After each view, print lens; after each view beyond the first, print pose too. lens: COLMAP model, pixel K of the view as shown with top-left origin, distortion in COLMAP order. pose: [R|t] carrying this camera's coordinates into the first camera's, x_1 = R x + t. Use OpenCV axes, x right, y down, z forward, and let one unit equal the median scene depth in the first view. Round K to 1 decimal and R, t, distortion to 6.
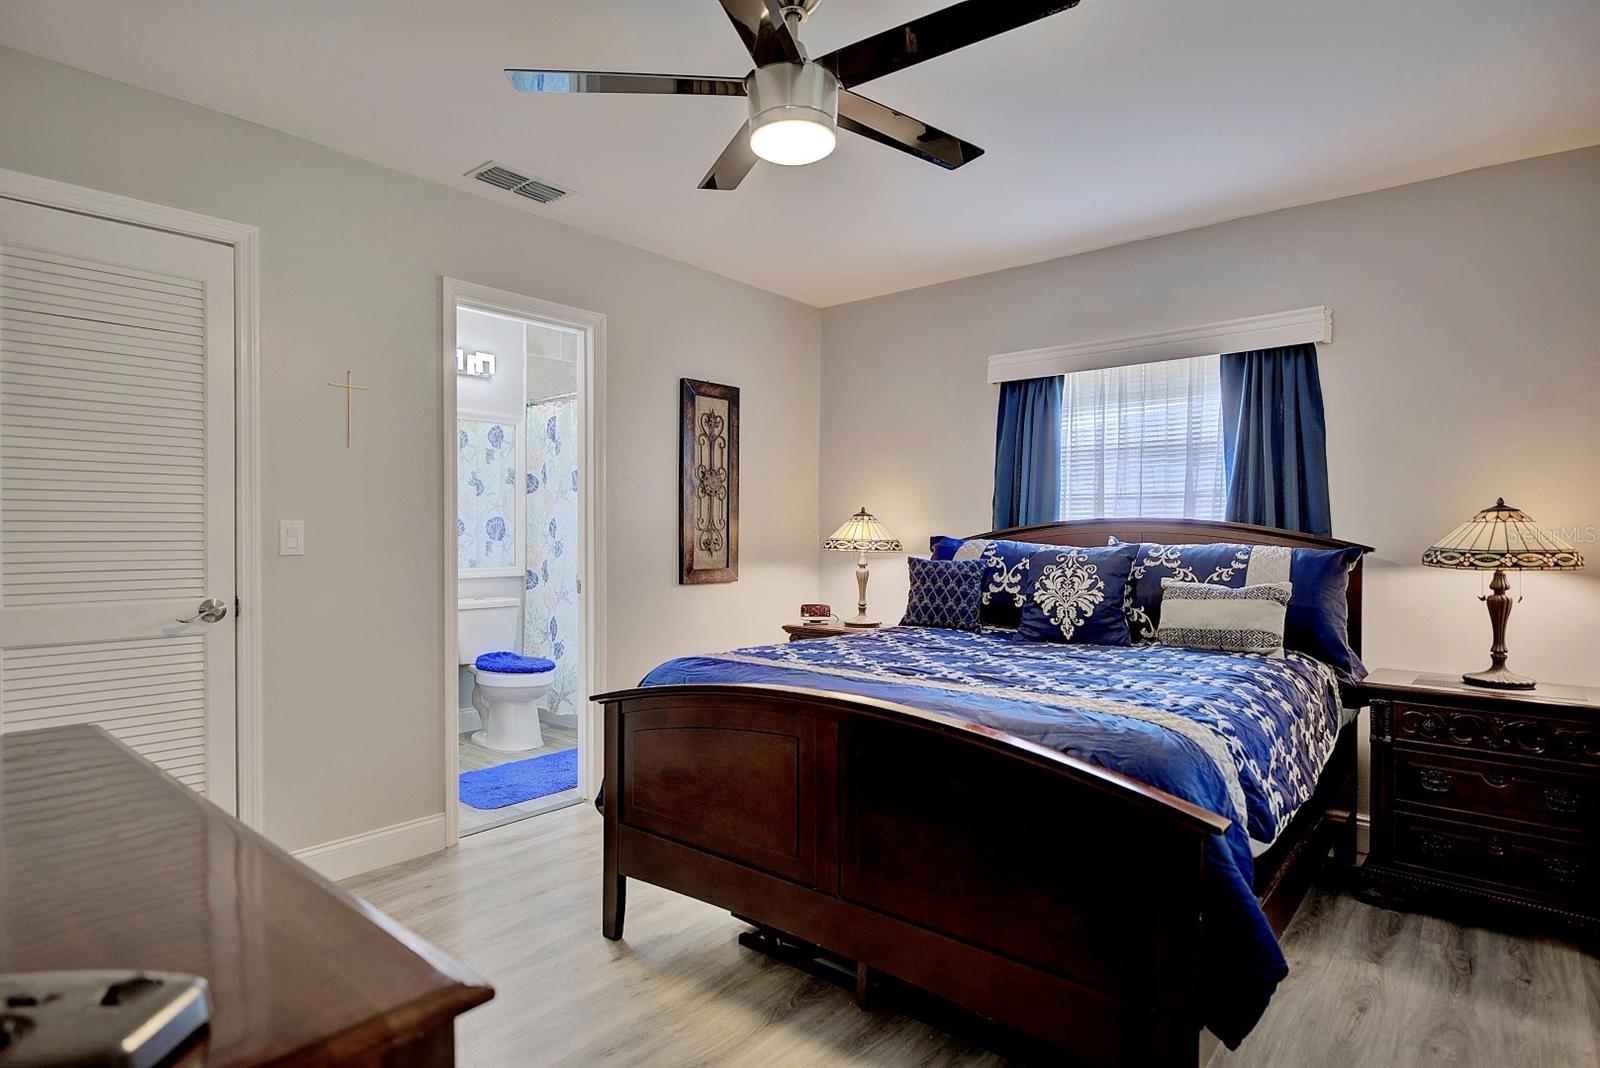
lens RADIAL K [[841.6, 0, 809.3], [0, 841.6, 531.4], [0, 0, 1]] dist [-0.020400, 0.000297]
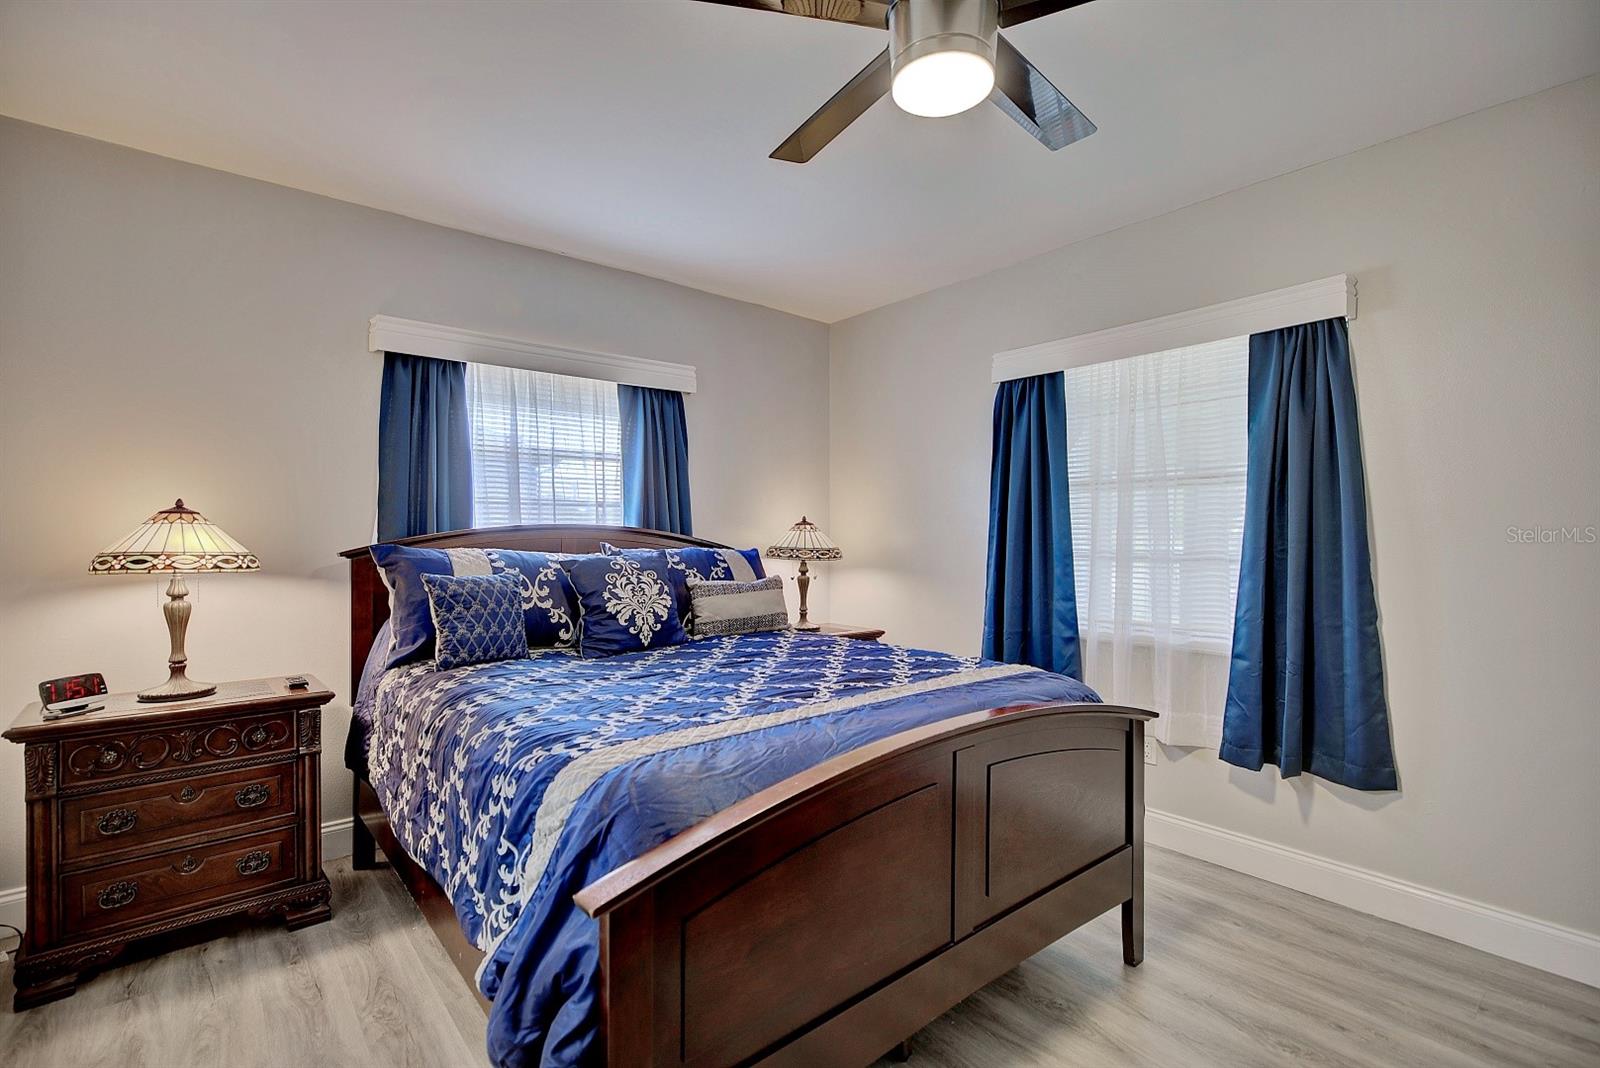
lens RADIAL K [[727.6, 0, 807.3], [0, 727.6, 537.4], [0, 0, 1]] dist [-0.004988, 0.000229]
pose [[0.187950, -0.007615, 0.982149, -0.470718], [-0.000761, 0.999969, 0.007899, -0.007578], [-0.982178, -0.002232, 0.187938, 0.598129]]
